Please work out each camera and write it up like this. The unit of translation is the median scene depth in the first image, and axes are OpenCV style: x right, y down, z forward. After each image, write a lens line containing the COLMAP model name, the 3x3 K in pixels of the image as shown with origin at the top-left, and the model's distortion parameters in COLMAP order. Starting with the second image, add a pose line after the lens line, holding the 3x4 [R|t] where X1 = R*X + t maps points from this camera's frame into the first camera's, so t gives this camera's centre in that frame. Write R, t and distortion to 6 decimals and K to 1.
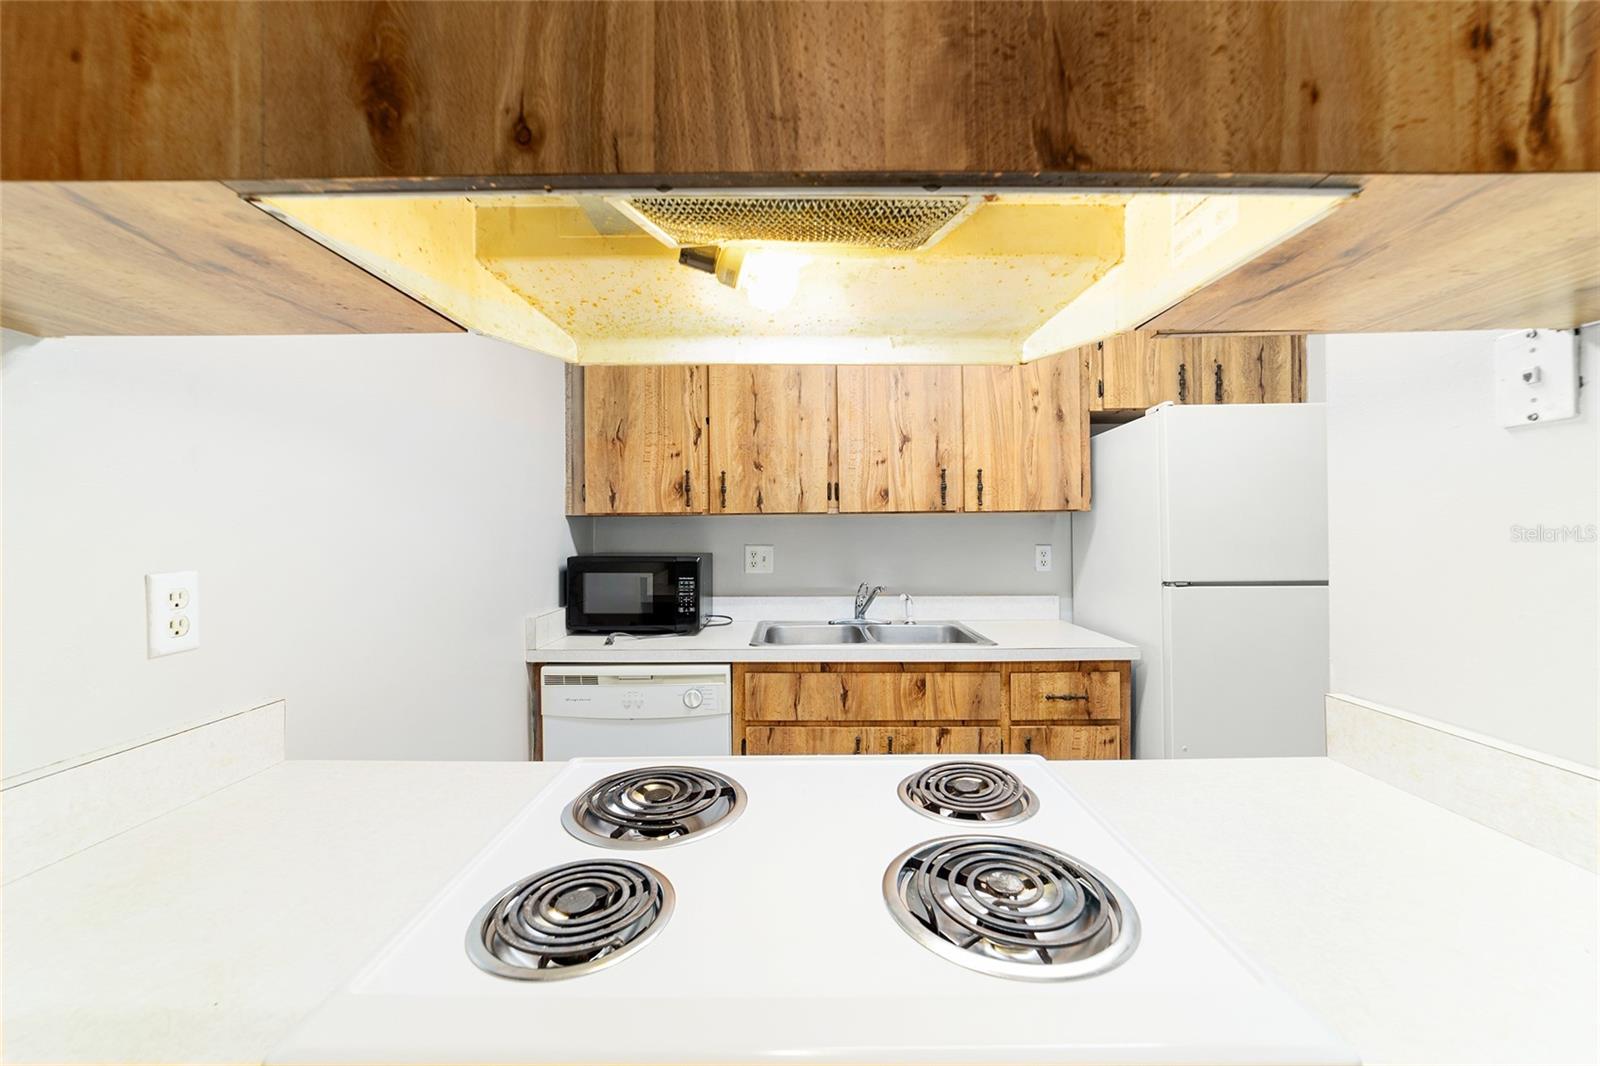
lens RADIAL K [[613.7, 0, 801.9], [0, 613.7, 540.1], [0, 0, 1]] dist [-0.012416, 0.006678]
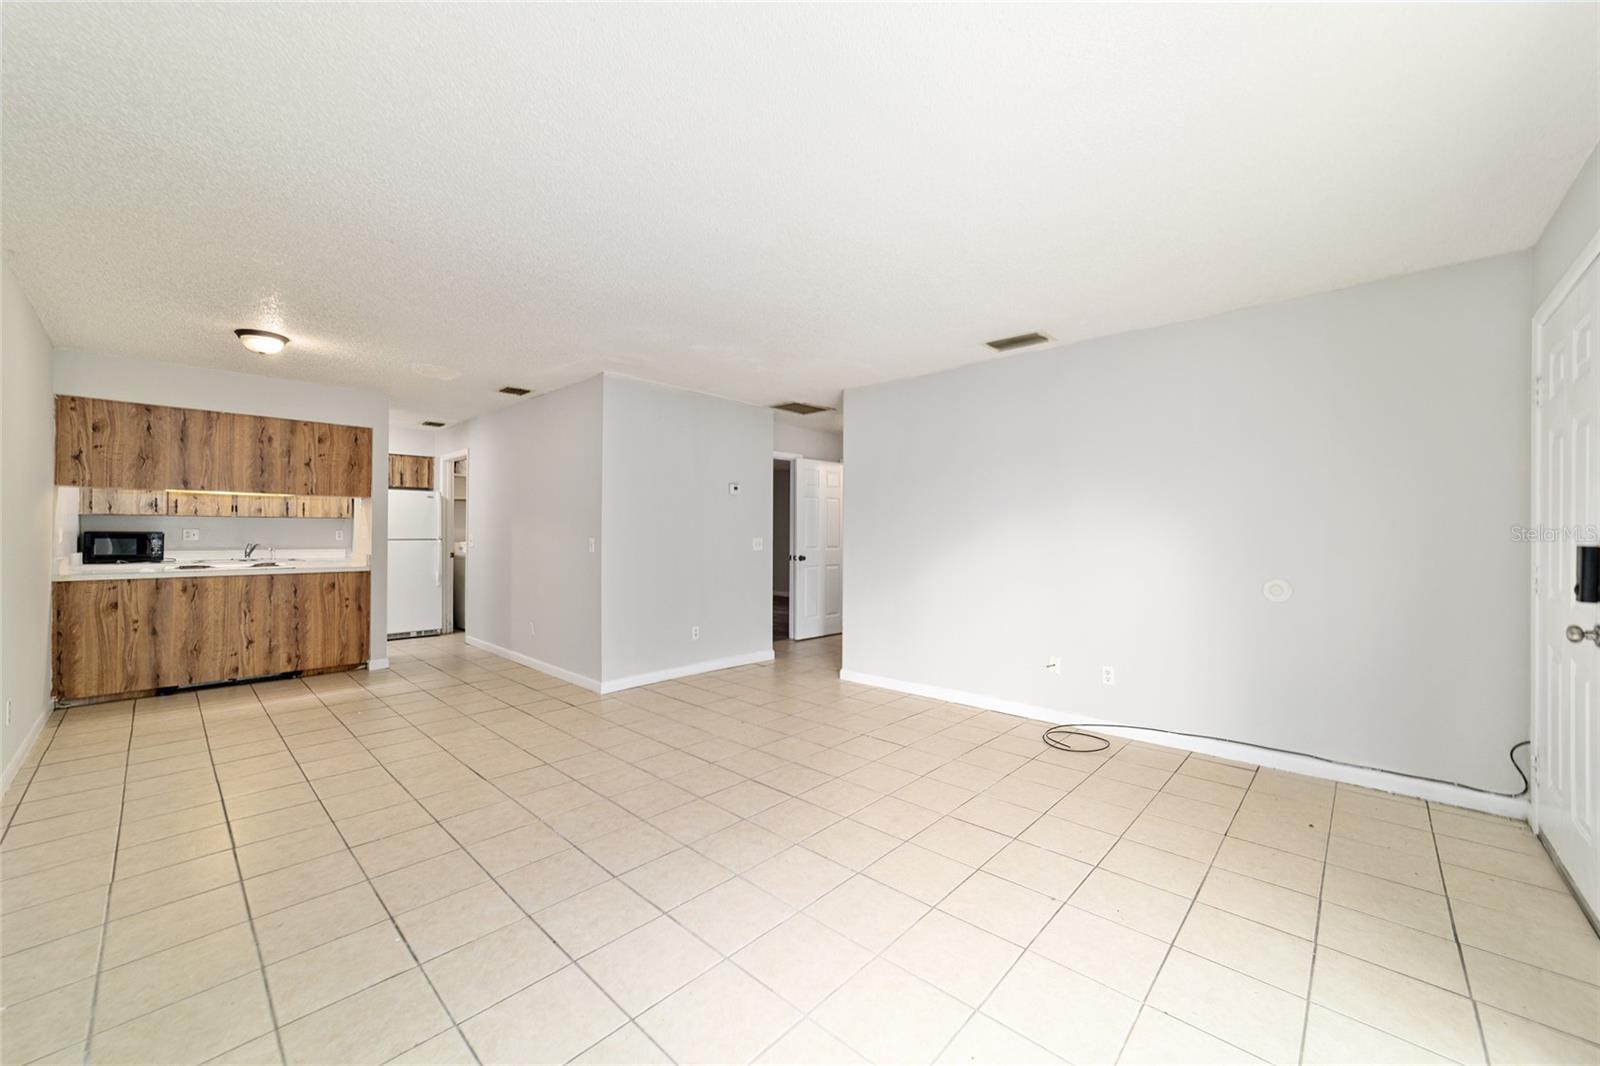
lens RADIAL K [[613.7, 0, 797.7], [0, 613.7, 529.6], [0, 0, 1]] dist [-0.012416, 0.006678]
pose [[0.684094, 0.013083, 0.729277, -0.207832], [-0.009349, 0.999914, -0.009167, 0.014794], [-0.729334, -0.000547, 0.684157, -2.621488]]
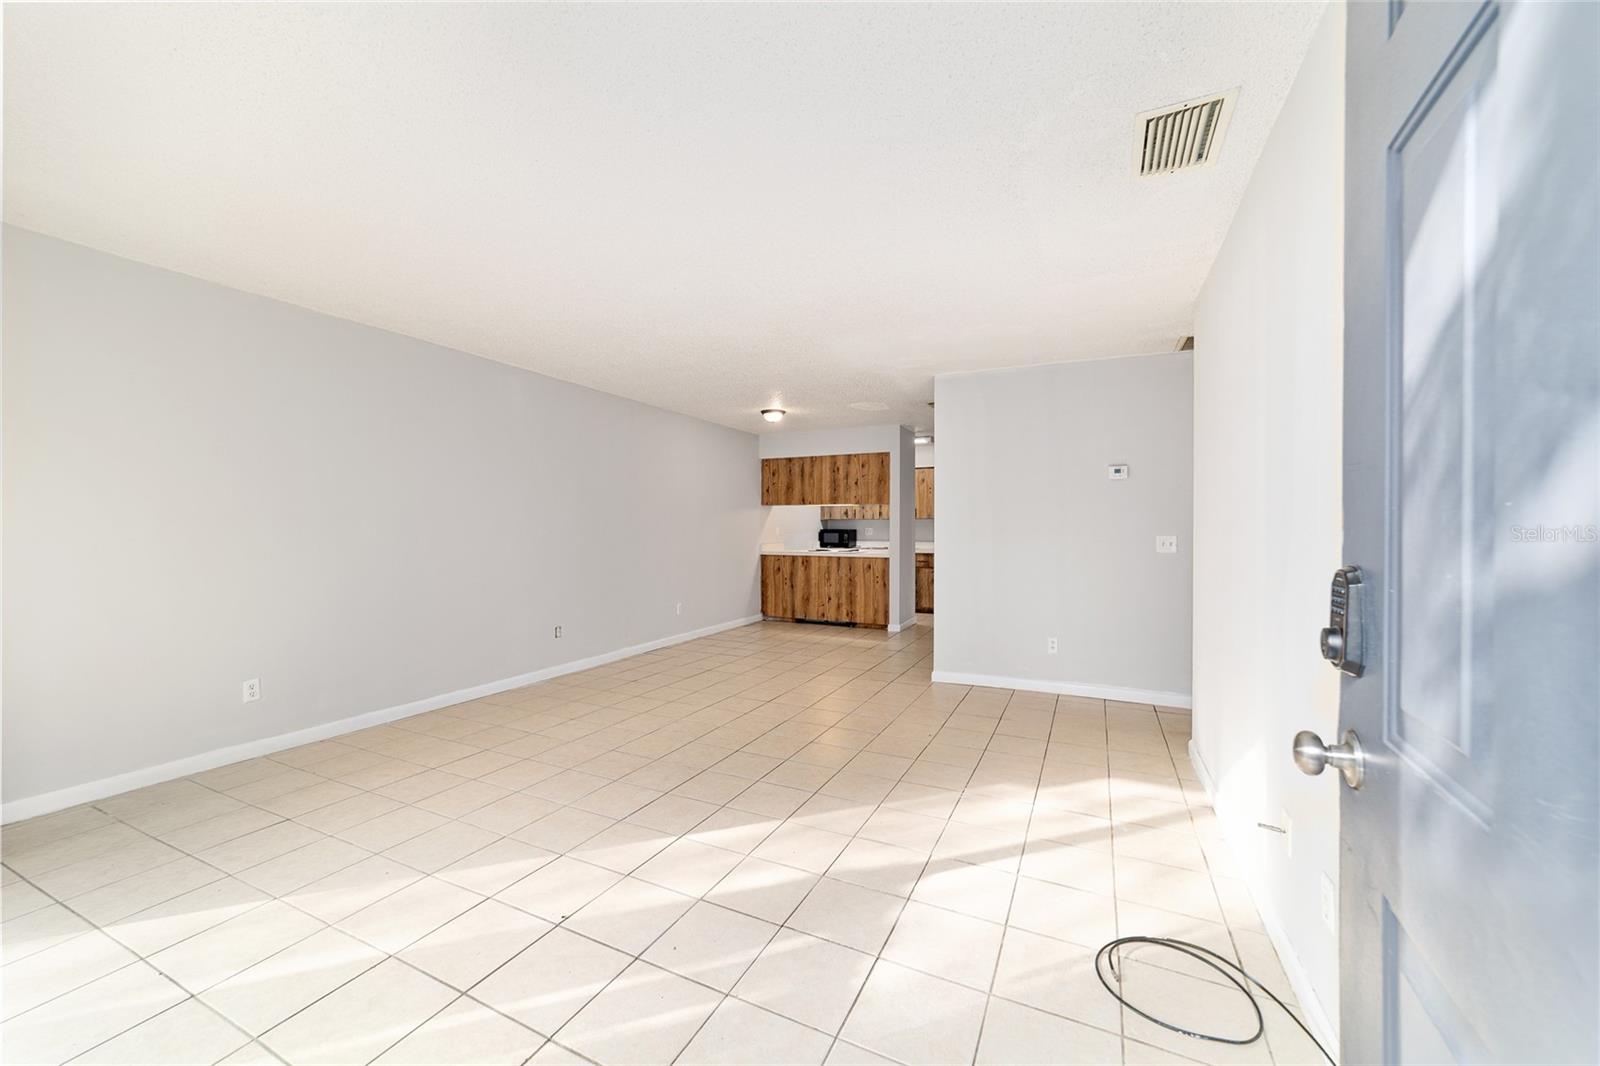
lens RADIAL K [[613.7, 0, 797.1], [0, 613.7, 531.1], [0, 0, 1]] dist [-0.012416, 0.006678]
pose [[0.899431, 0.009648, -0.436955, 1.325550], [-0.006996, 0.999946, 0.007679, 0.007692], [0.437006, -0.003850, 0.899450, -2.890712]]
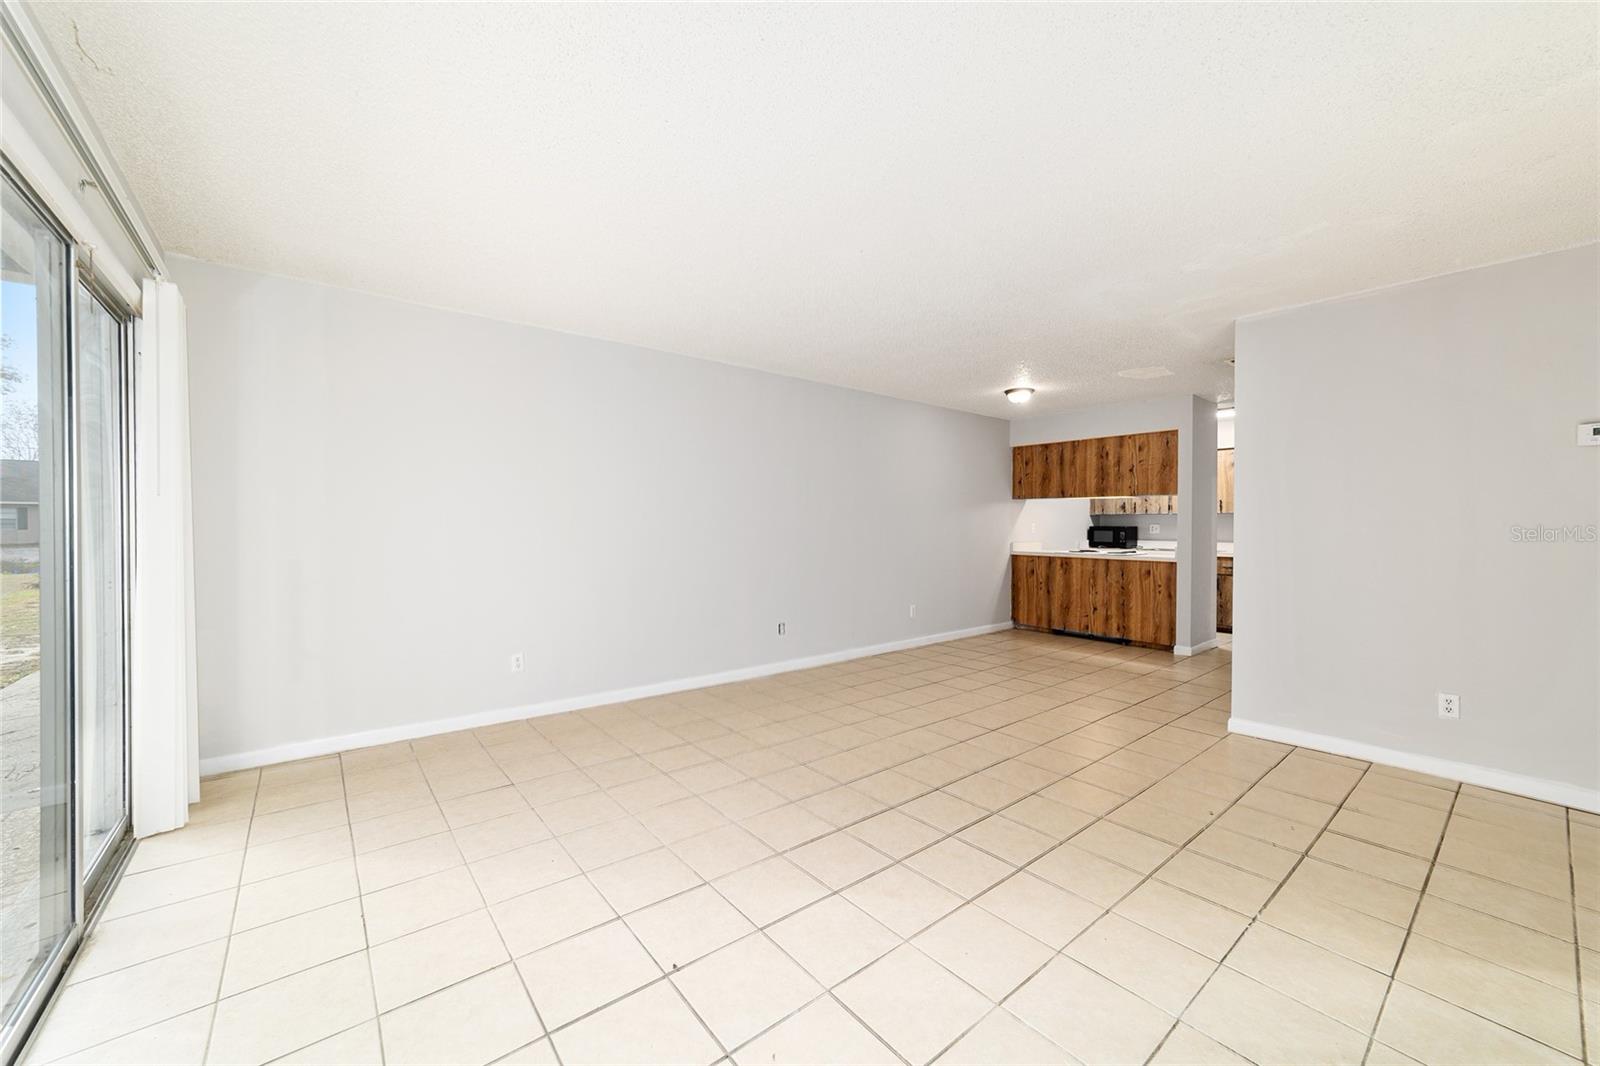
lens RADIAL K [[613.7, 0, 798.2], [0, 613.7, 526.9], [0, 0, 1]] dist [-0.012416, 0.006678]
pose [[0.632035, 0.012758, -0.774835, 1.335525], [-0.007689, 0.999919, 0.010192, 0.006377], [0.774902, -0.000484, 0.632081, -2.636267]]
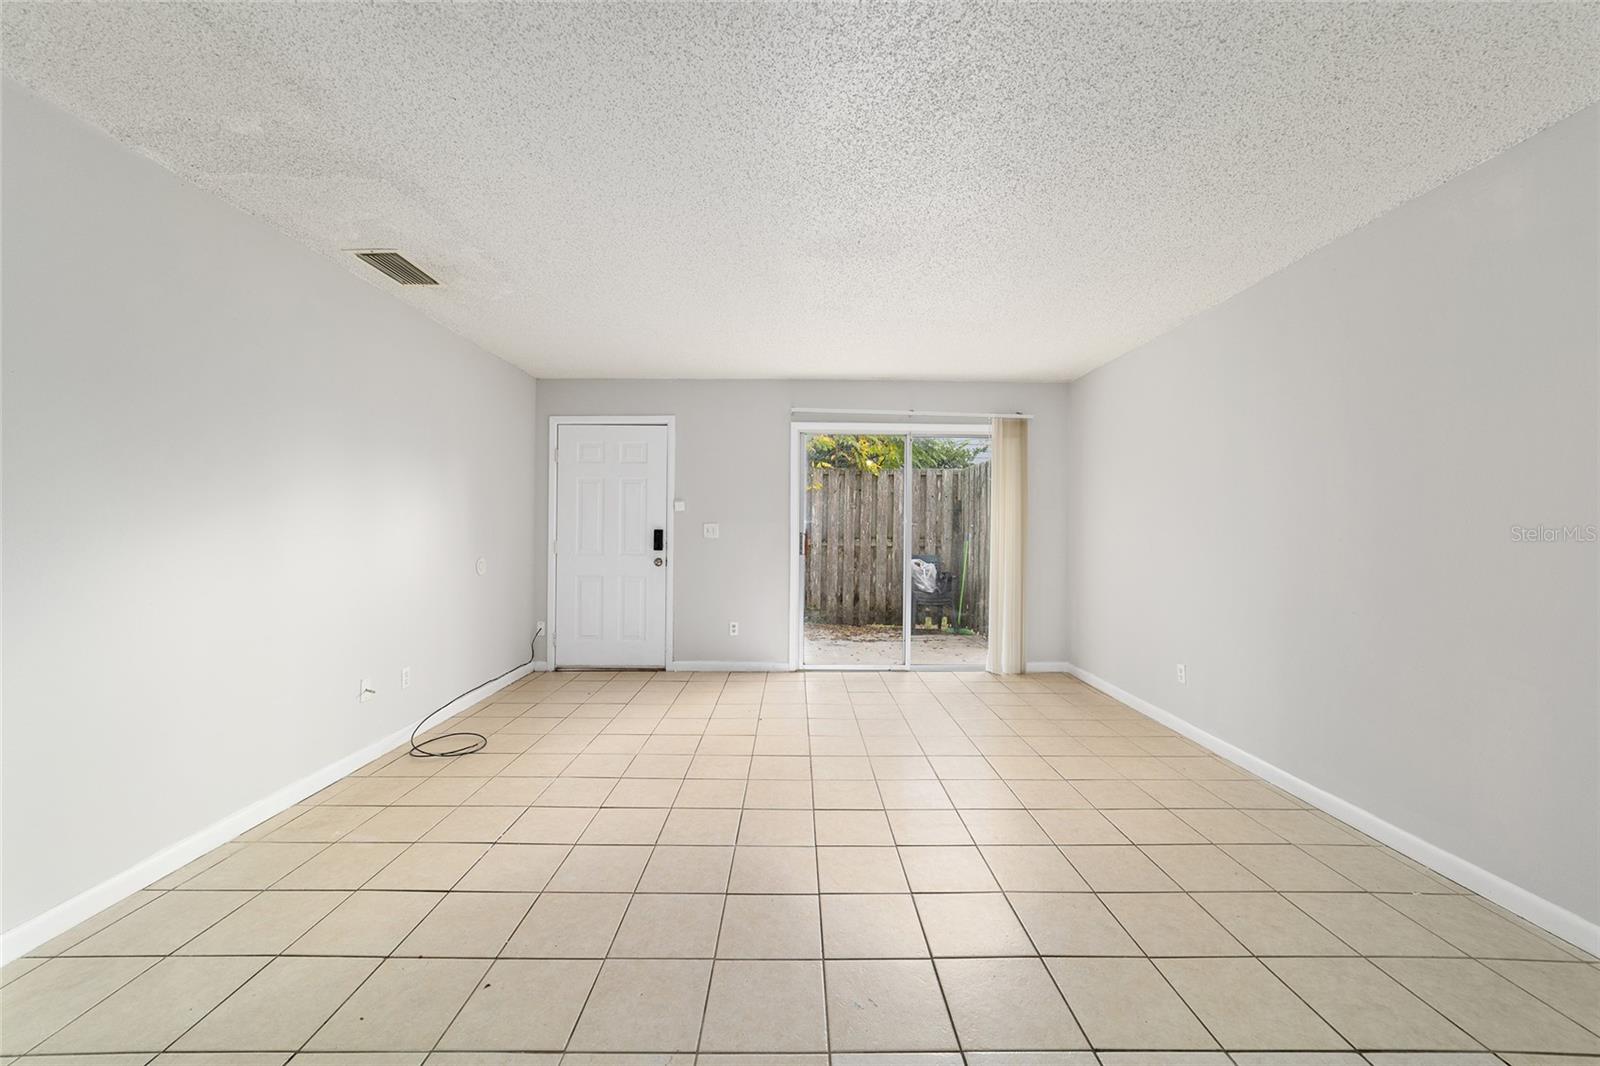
lens RADIAL K [[613.7, 0, 800.2], [0, 613.7, 532.2], [0, 0, 1]] dist [-0.012416, 0.006678]
pose [[-0.999929, 0.003870, -0.011302, 0.603189], [0.003827, 0.999985, 0.003814, 0.014802], [0.011316, 0.003770, -0.999929, -0.622431]]
